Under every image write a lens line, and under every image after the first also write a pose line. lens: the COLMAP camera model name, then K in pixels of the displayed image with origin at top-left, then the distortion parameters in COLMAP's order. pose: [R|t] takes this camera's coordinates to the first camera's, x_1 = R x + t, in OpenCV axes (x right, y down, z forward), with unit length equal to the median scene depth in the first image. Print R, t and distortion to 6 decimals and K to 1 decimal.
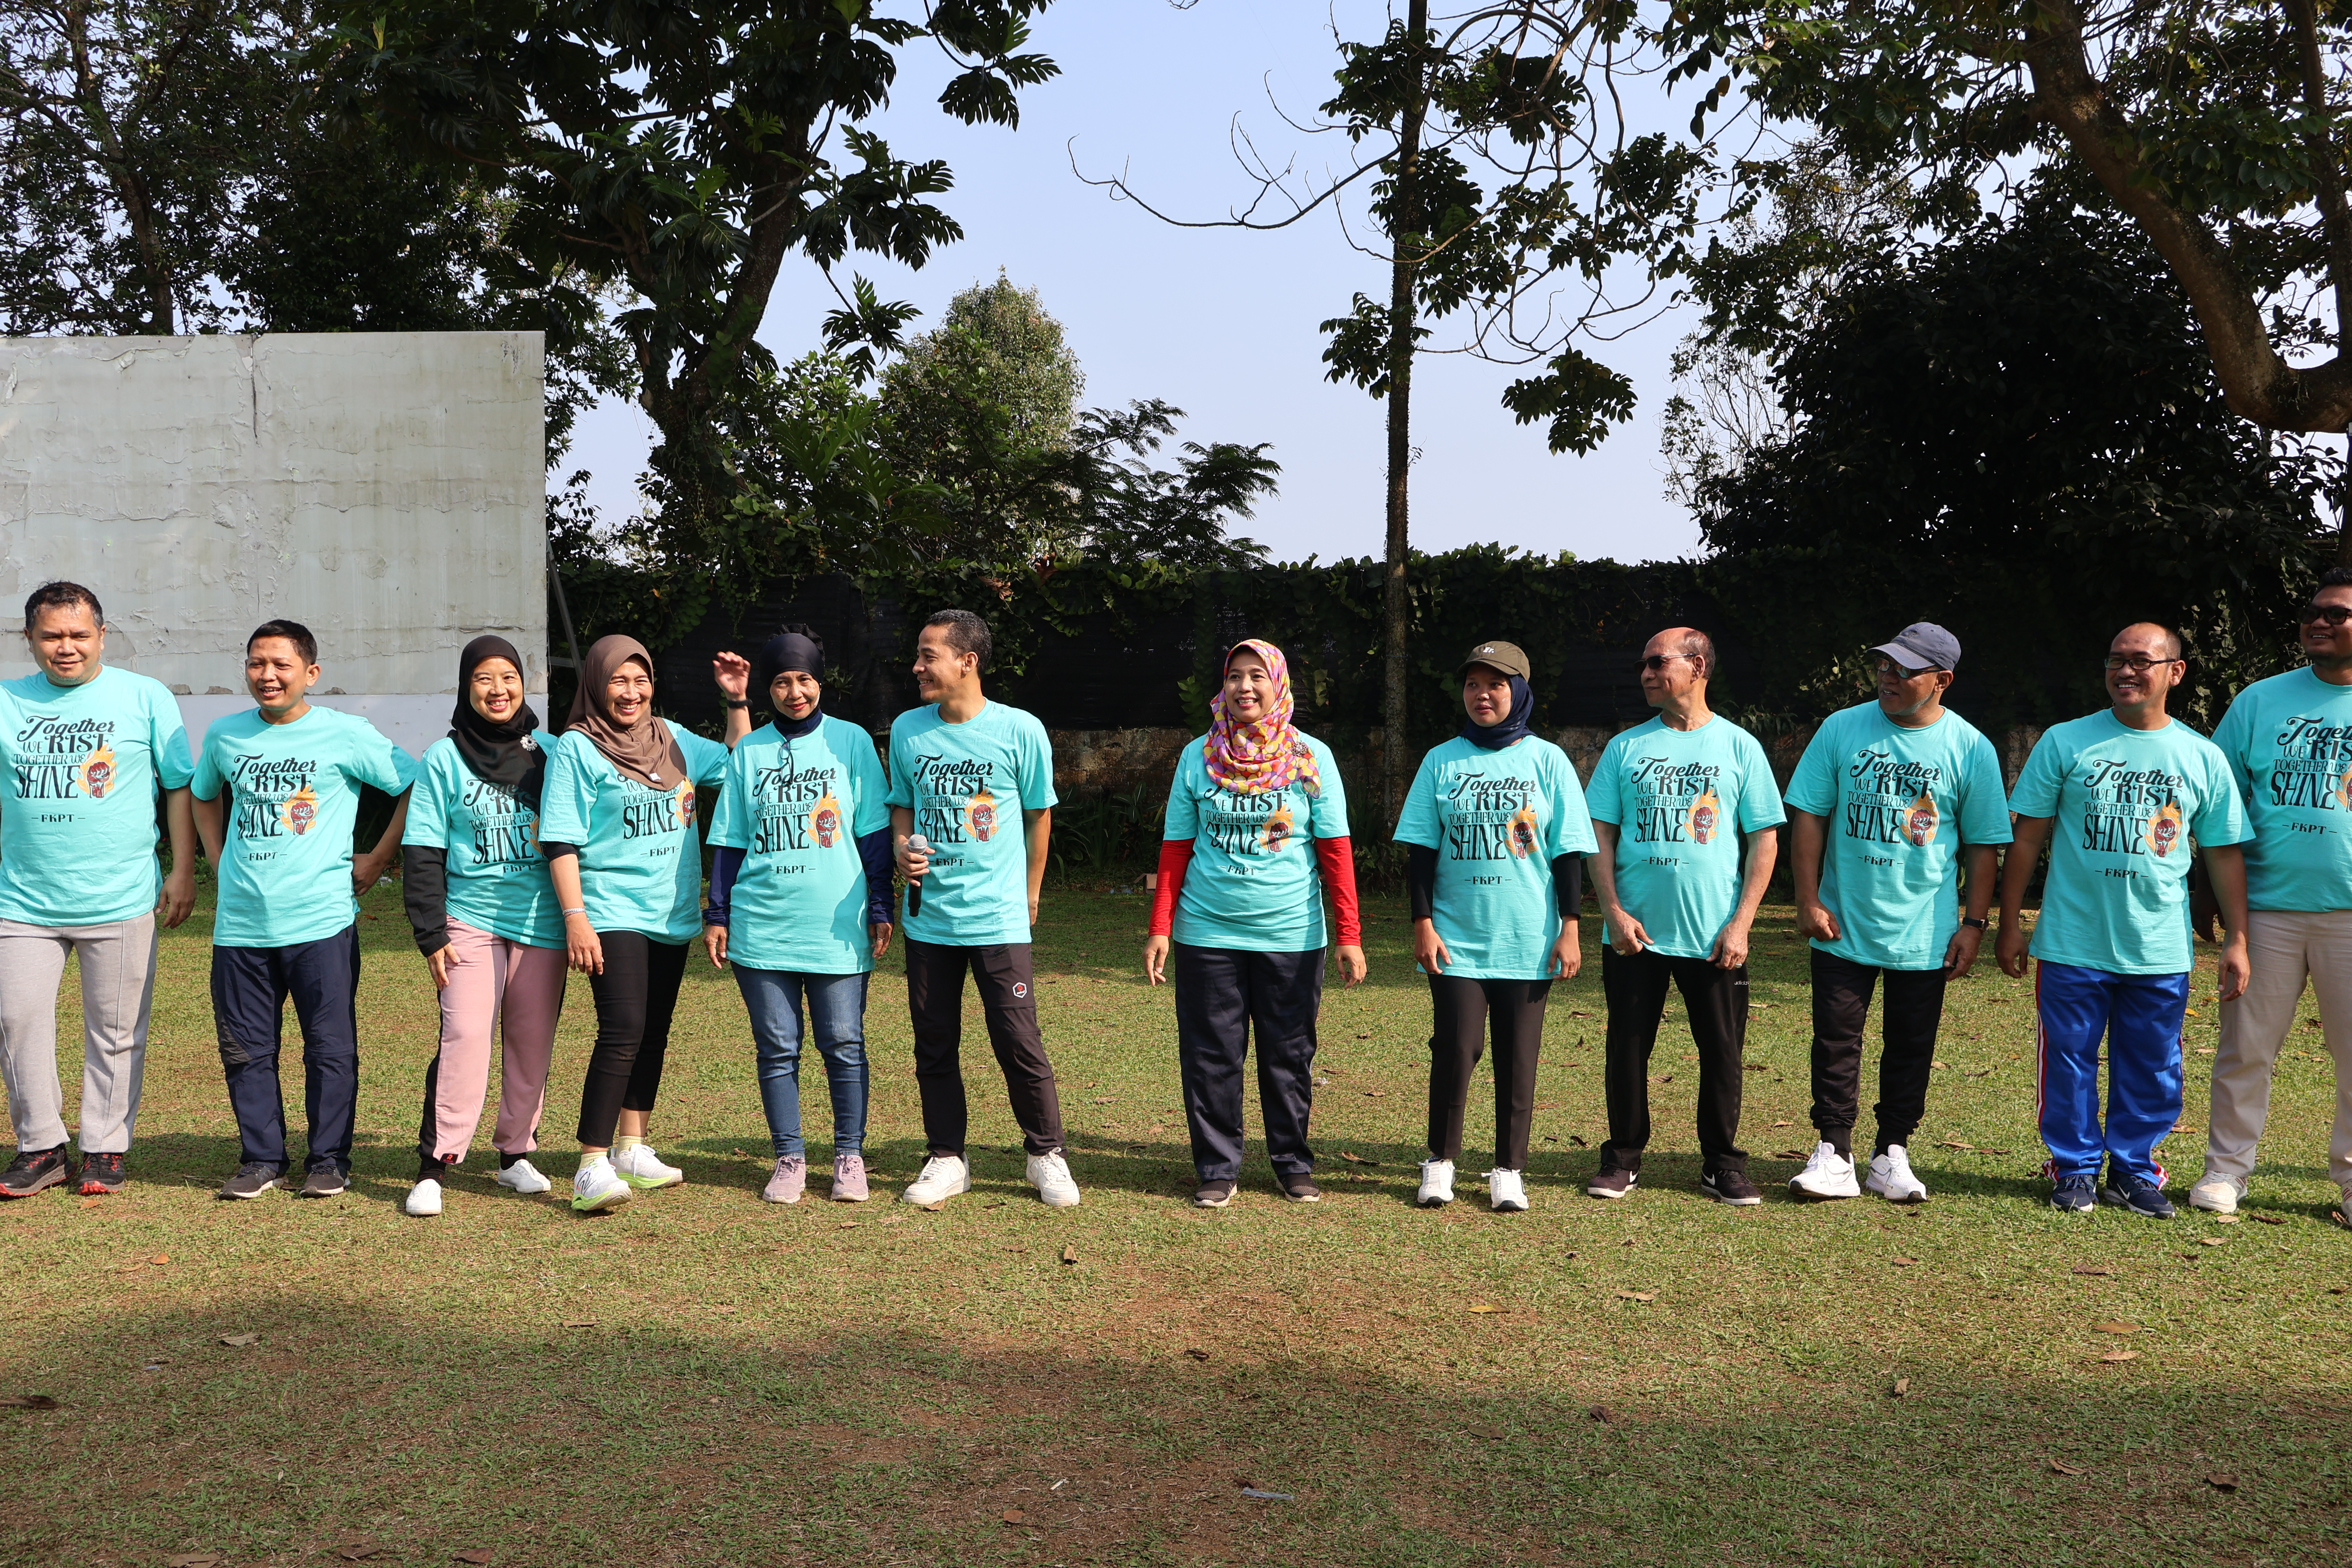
lens RADIAL K [[1938.4, 0, 1197.0], [0, 1938.4, 808.3], [0, 0, 1]] dist [-0.004060, 0.000817]
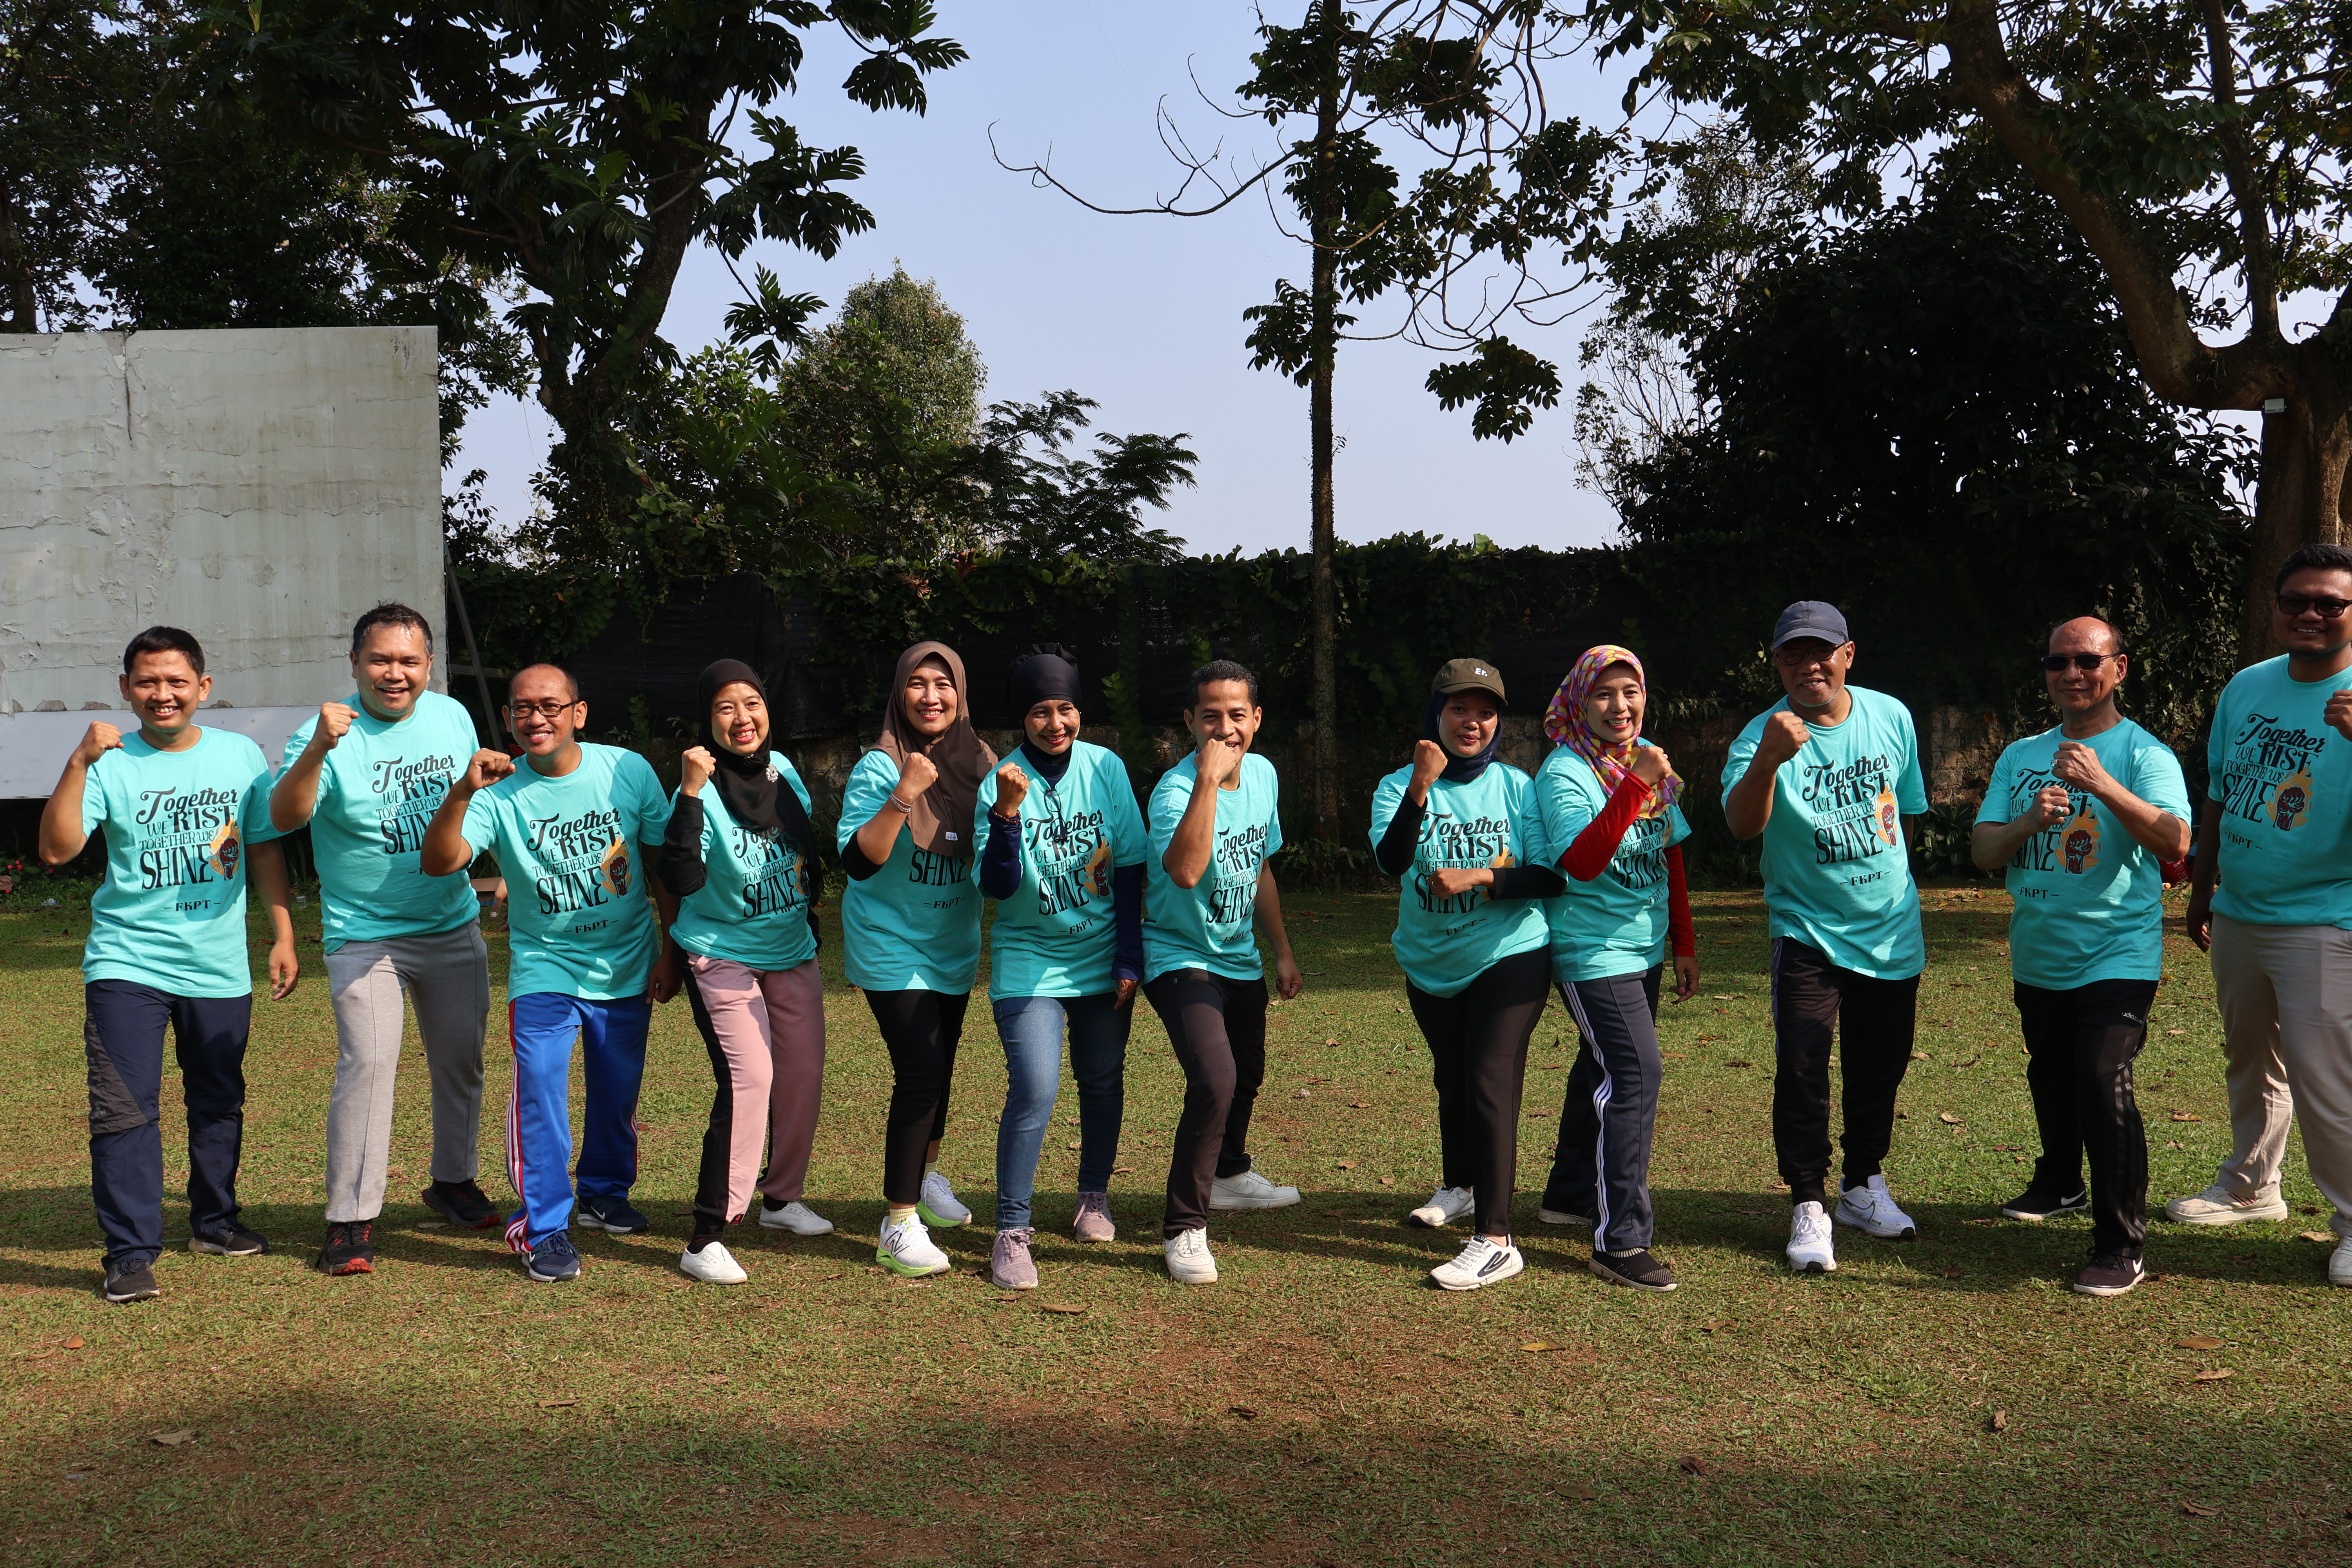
lens RADIAL K [[1938.4, 0, 1207.6], [0, 1938.4, 795.9], [0, 0, 1]] dist [-0.004060, 0.000817]
pose [[0.998113, -0.022168, 0.057264, -0.014253], [0.022331, 0.999748, -0.002219, -0.002253], [-0.057200, 0.003494, 0.998357, 0.017808]]
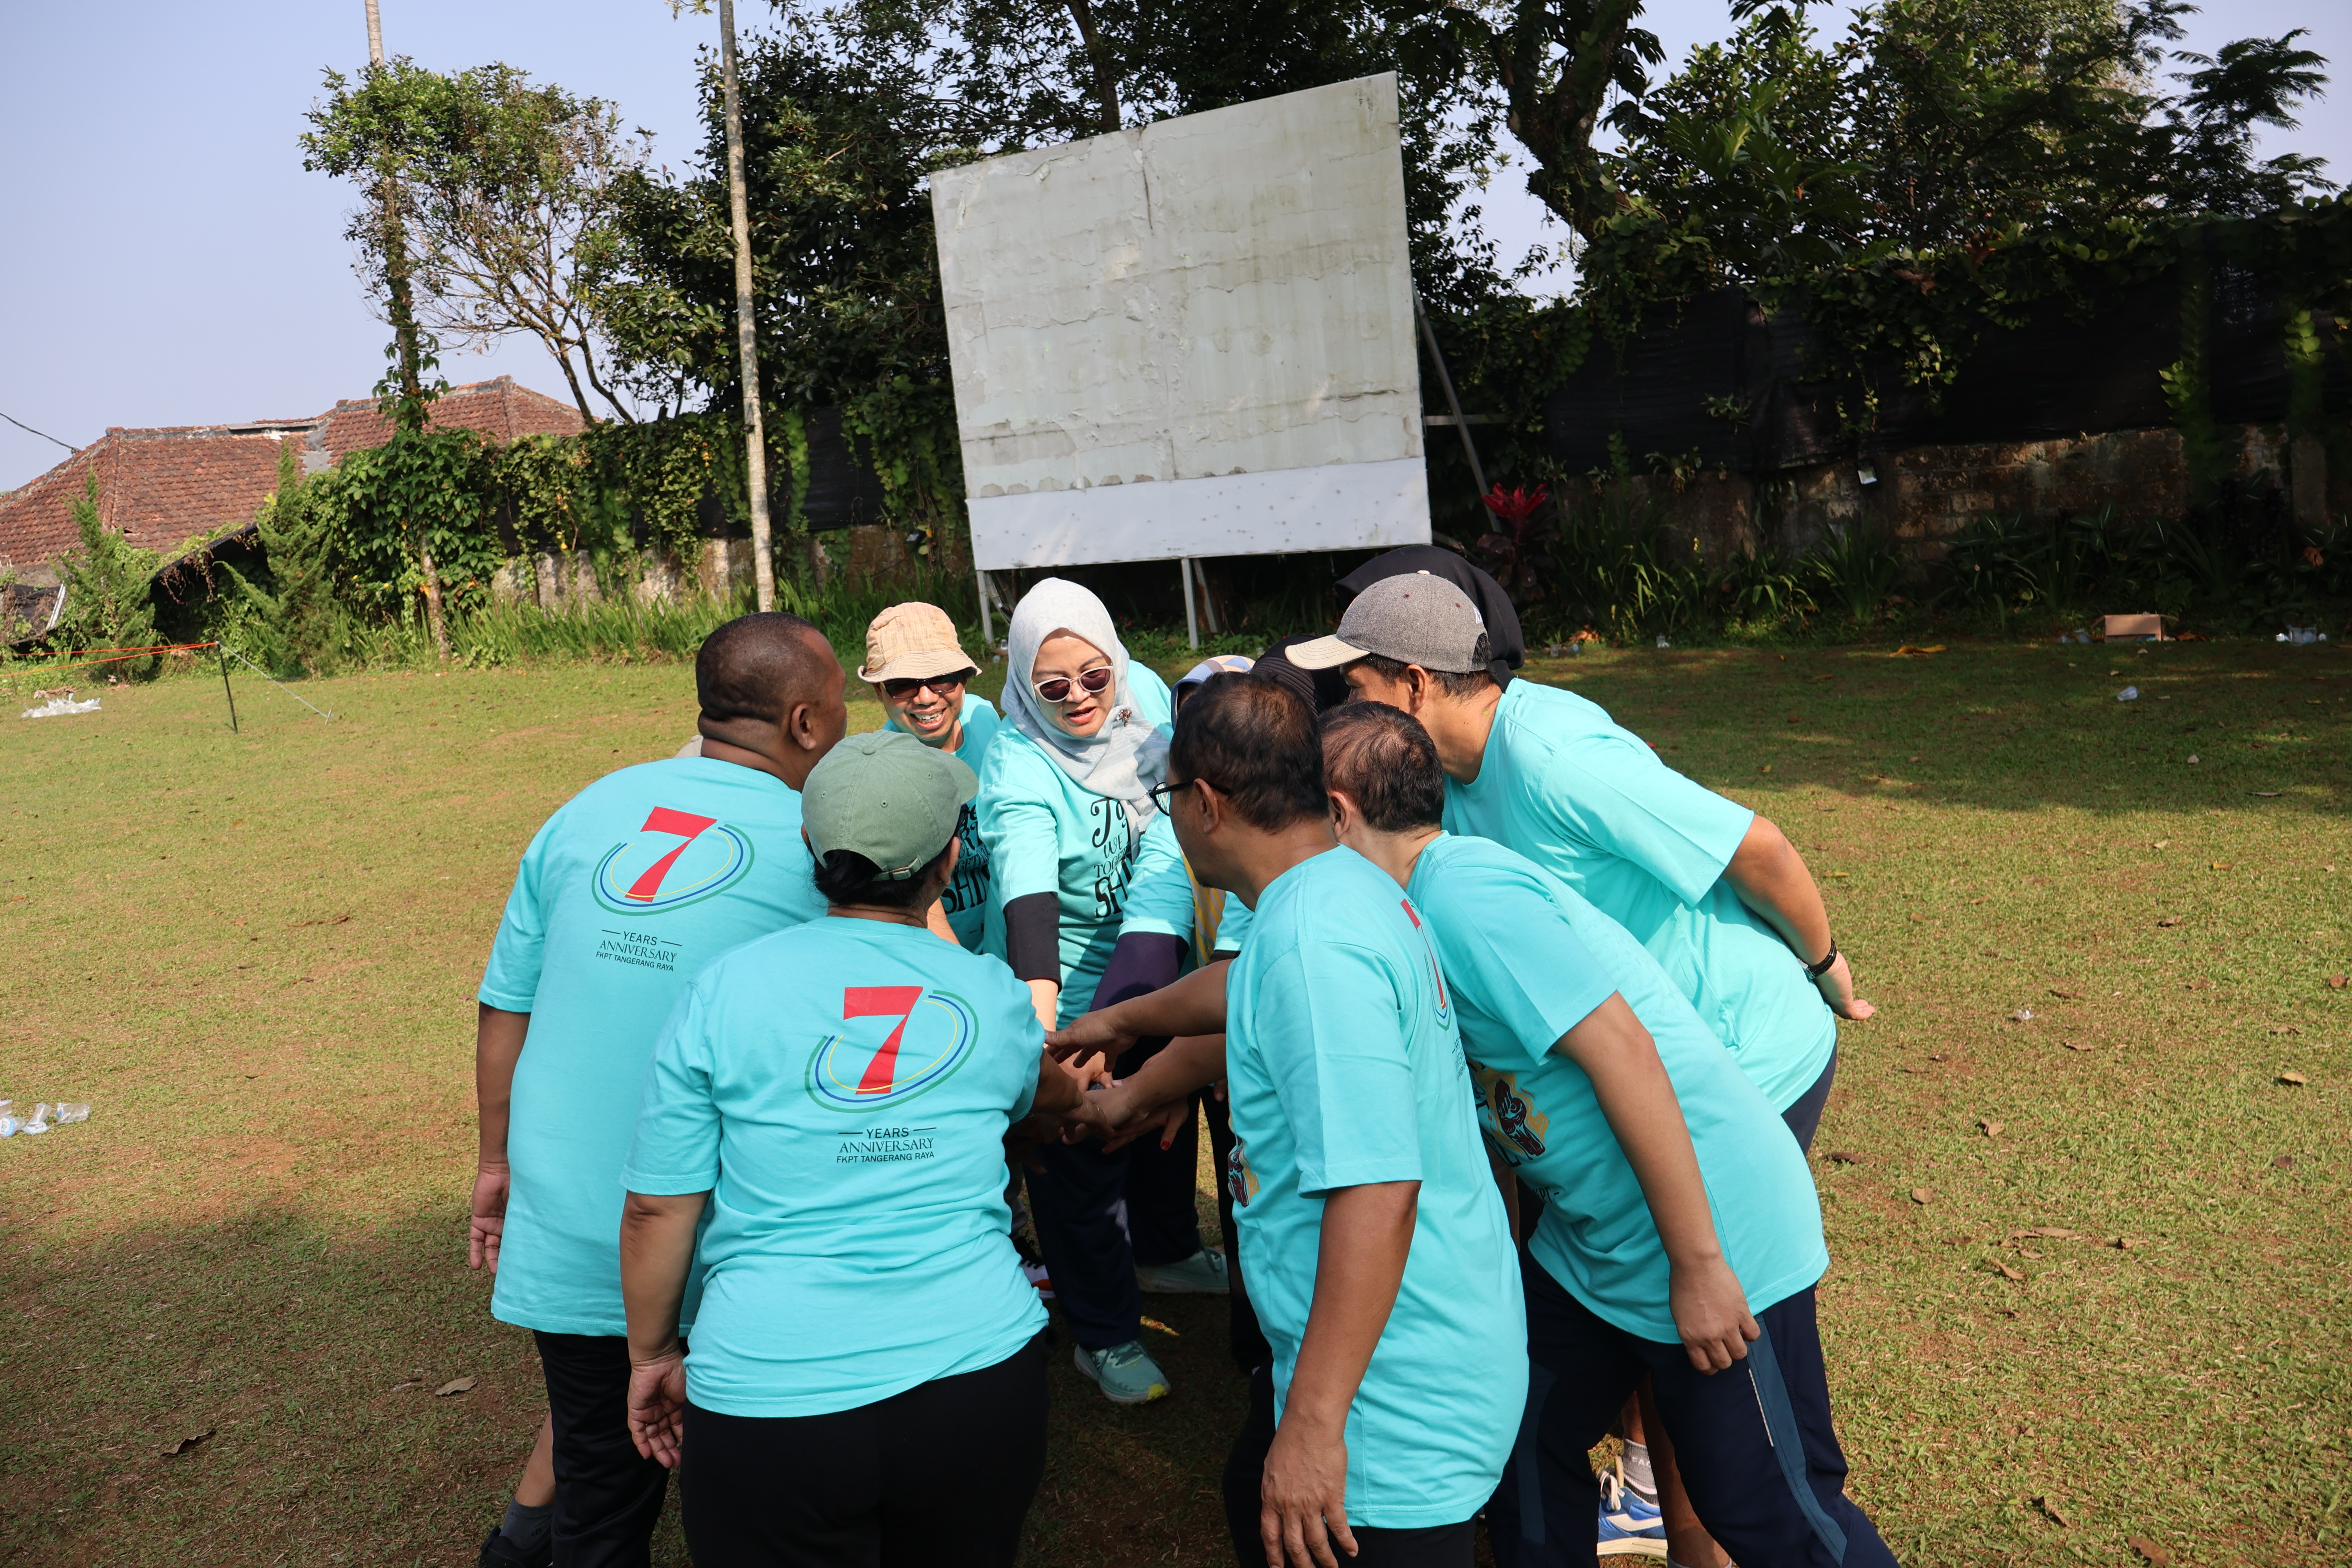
lens RADIAL K [[1938.4, 0, 1205.3], [0, 1938.4, 772.3], [0, 0, 1]] dist [-0.004060, 0.000817]
pose [[0.850310, 0.003155, -0.526273, 0.078438], [0.074774, 0.989113, 0.126744, -0.032772], [0.520943, -0.147123, 0.840817, 0.101492]]
